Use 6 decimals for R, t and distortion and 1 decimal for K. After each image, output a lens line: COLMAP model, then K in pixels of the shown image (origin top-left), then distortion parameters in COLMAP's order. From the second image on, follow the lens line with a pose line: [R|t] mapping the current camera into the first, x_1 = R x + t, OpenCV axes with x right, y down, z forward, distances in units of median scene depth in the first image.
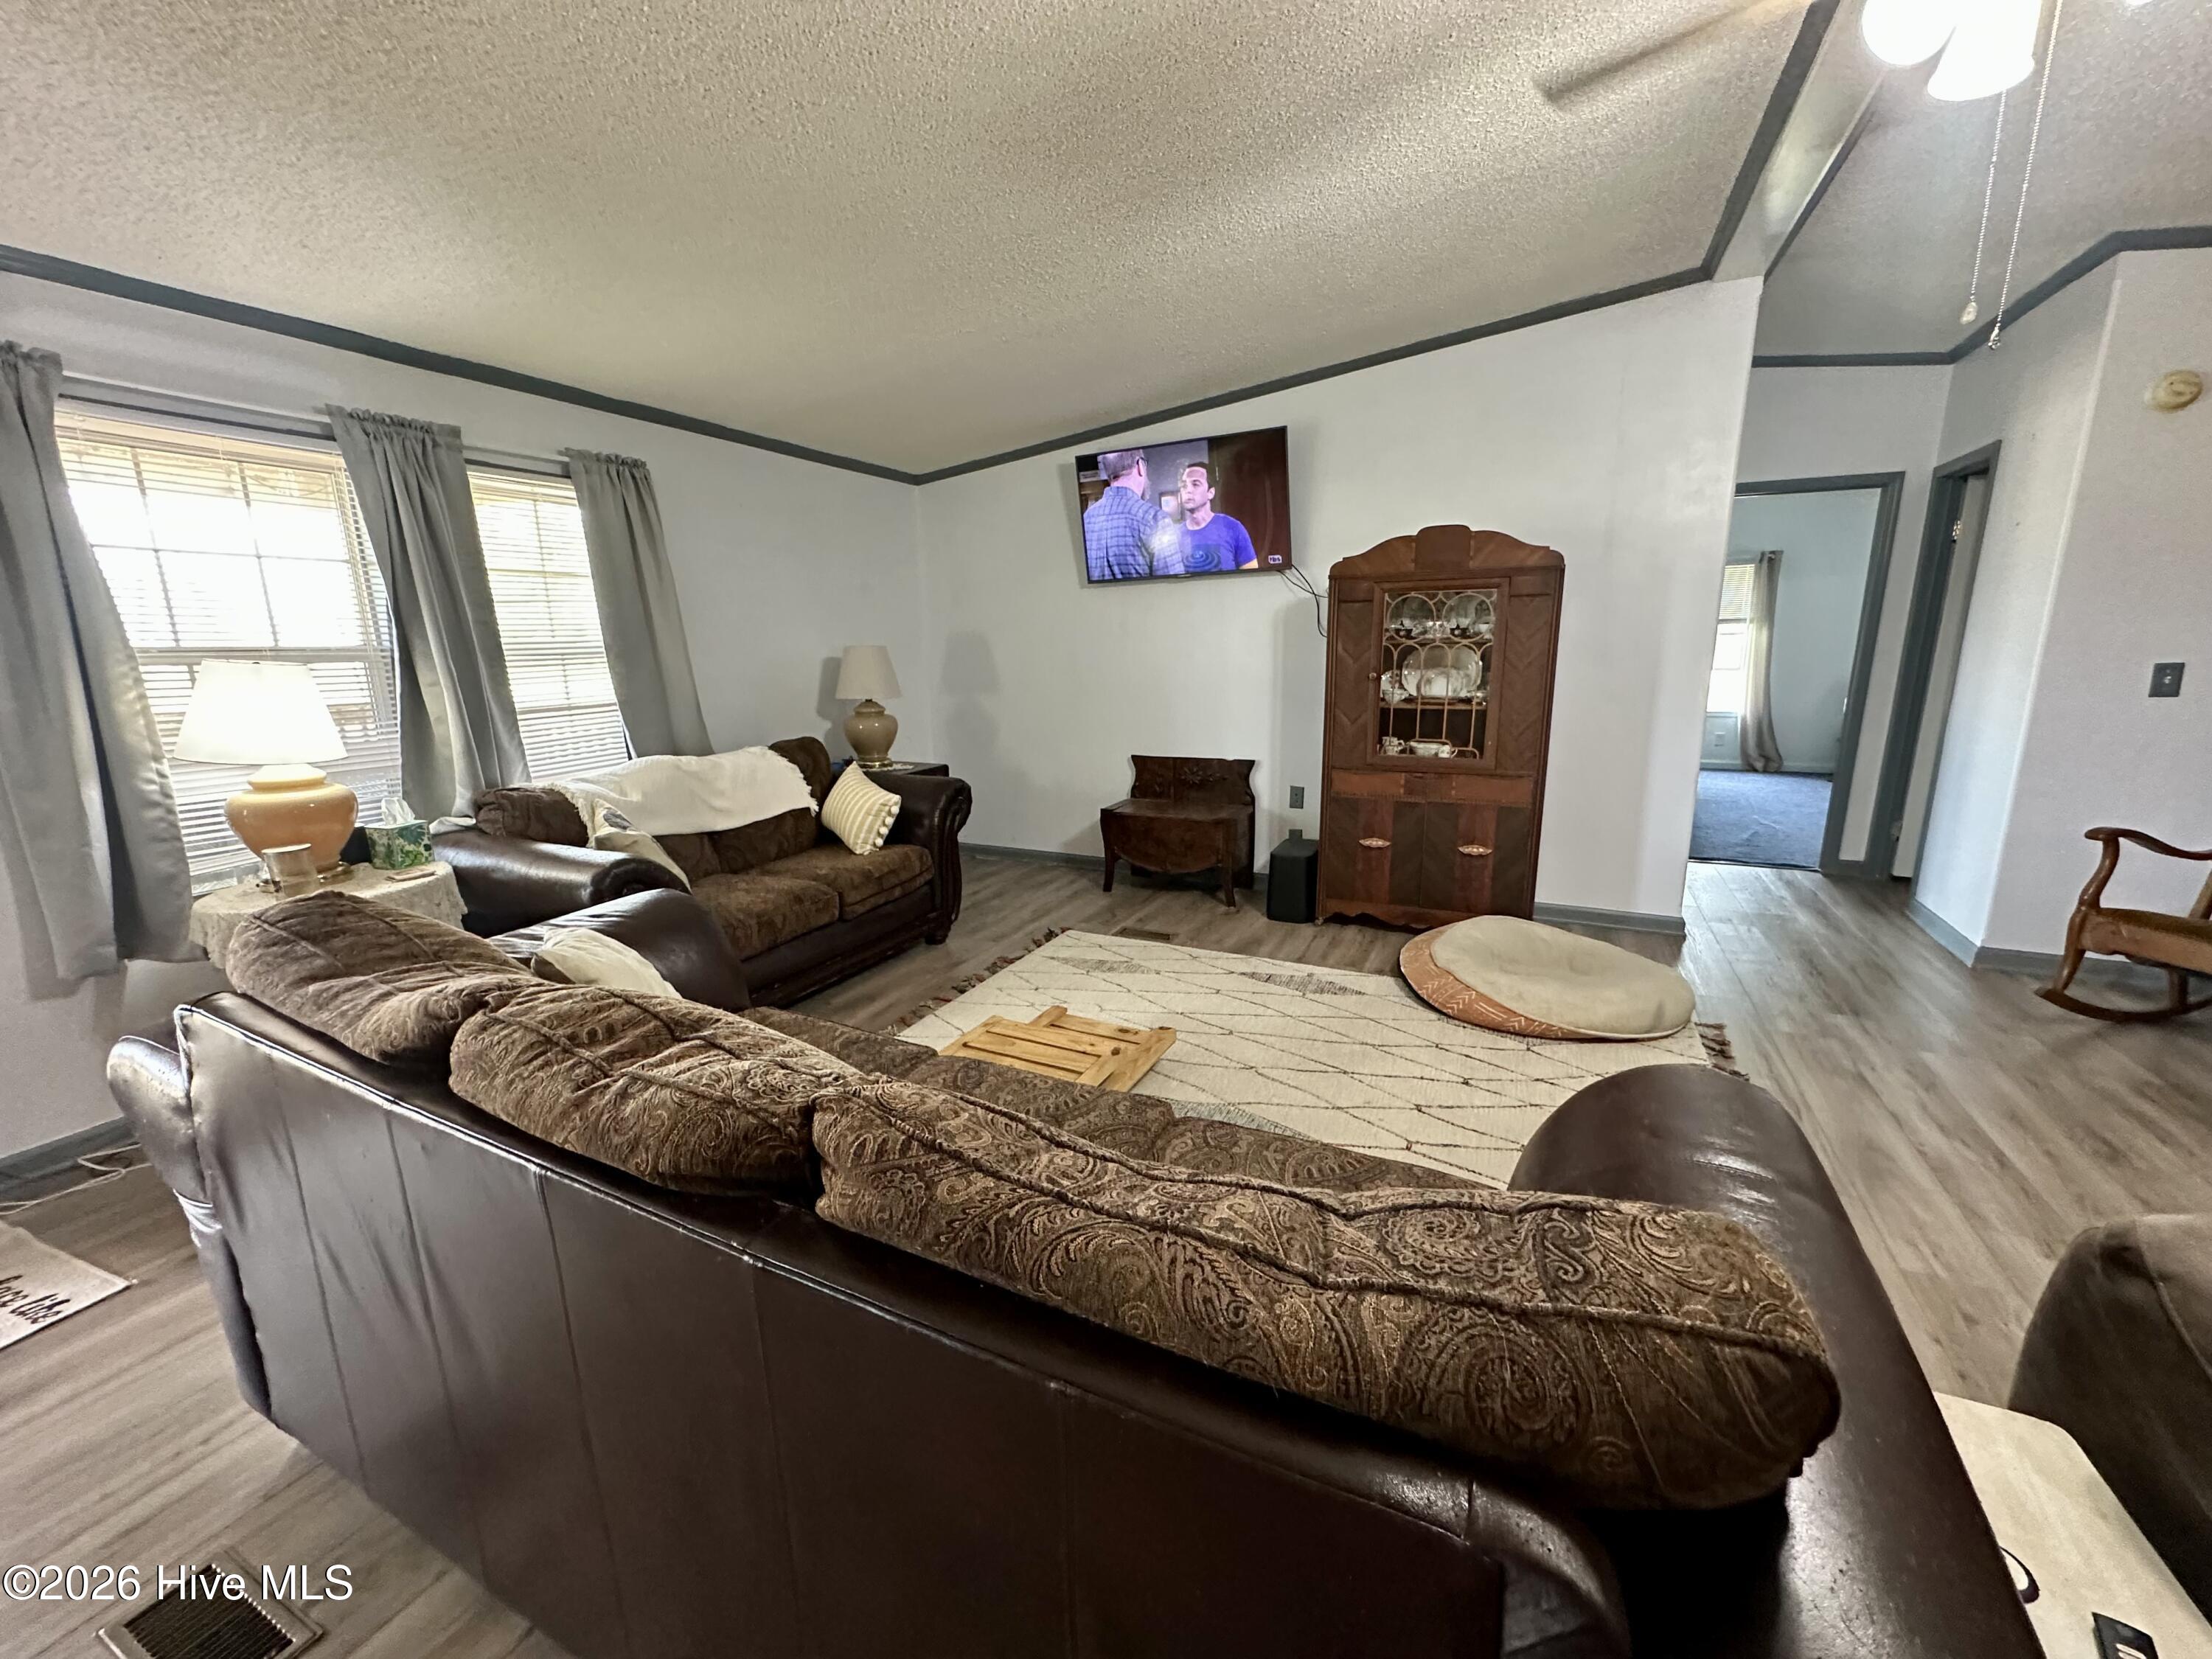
lens RADIAL K [[878.6, 0, 1102.2], [0, 878.6, 829.6], [0, 0, 1]] dist [-0.003204, -0.000548]
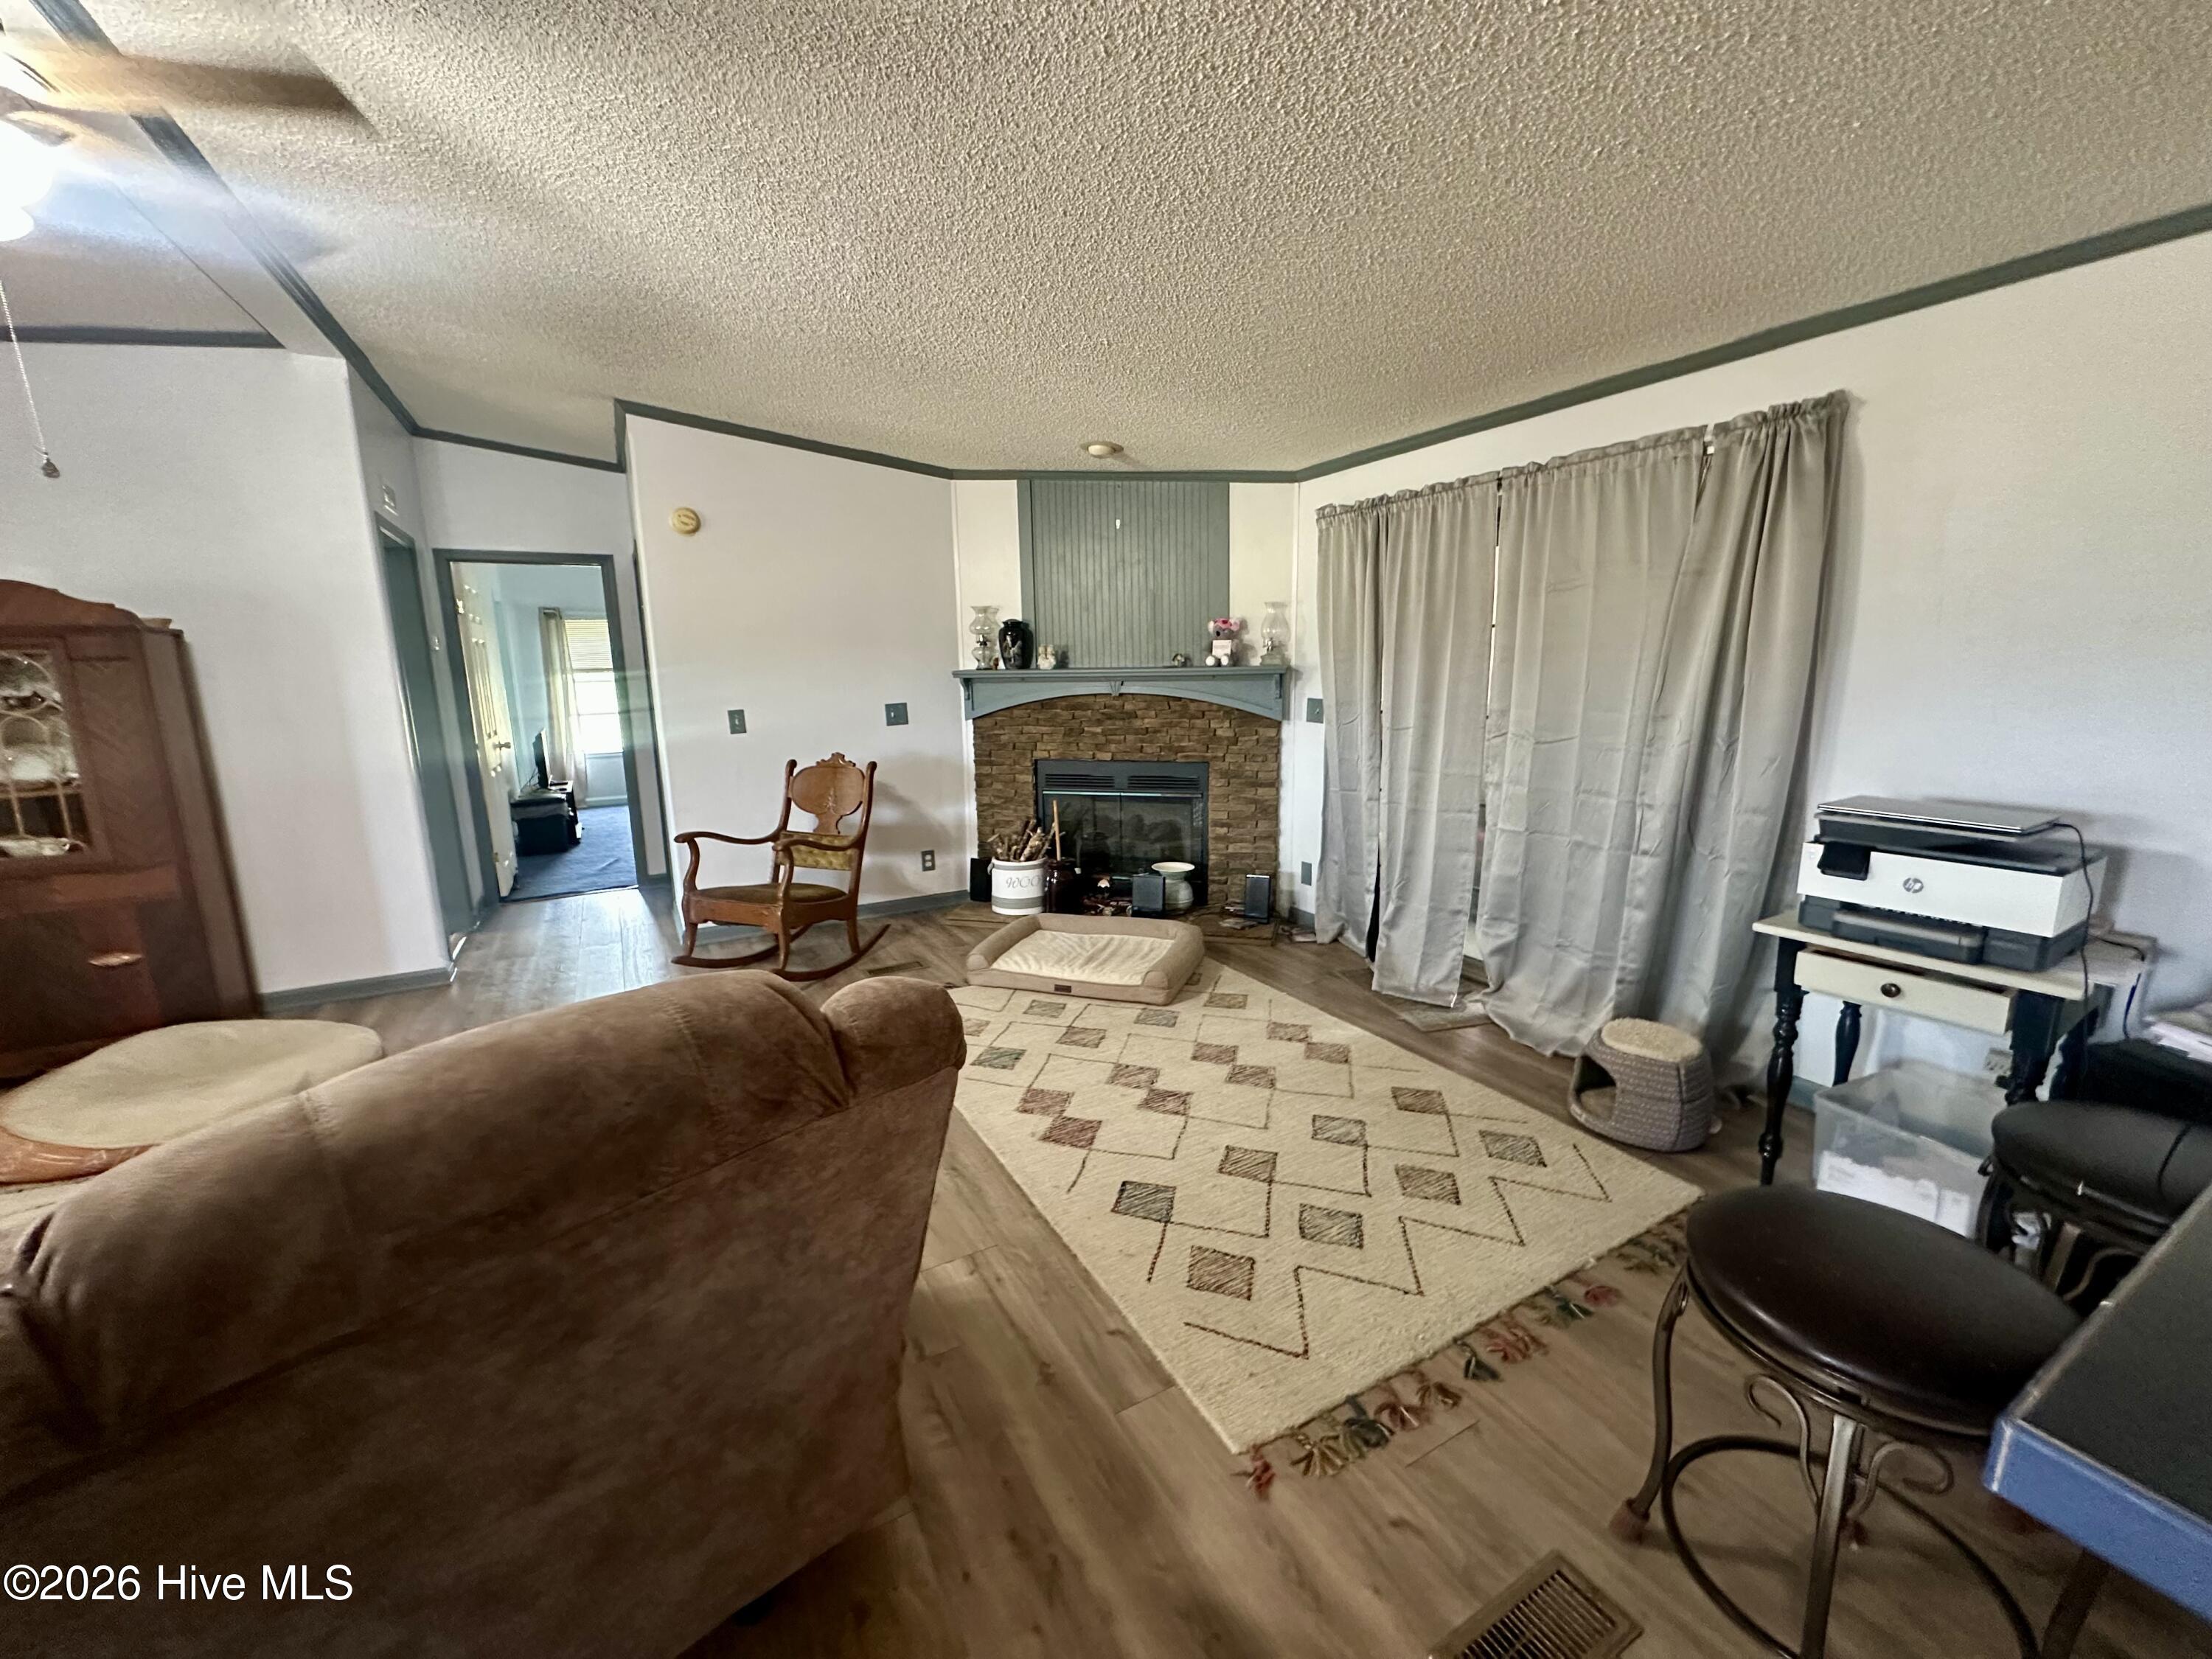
lens RADIAL K [[878.6, 0, 1104.1], [0, 878.6, 833.4], [0, 0, 1]] dist [-0.003204, -0.000548]
pose [[0.573705, -0.151037, 0.805016, 0.326924], [0.188493, 0.980817, 0.049689, 0.042952], [-0.797078, 0.123233, 0.591169, -0.262221]]
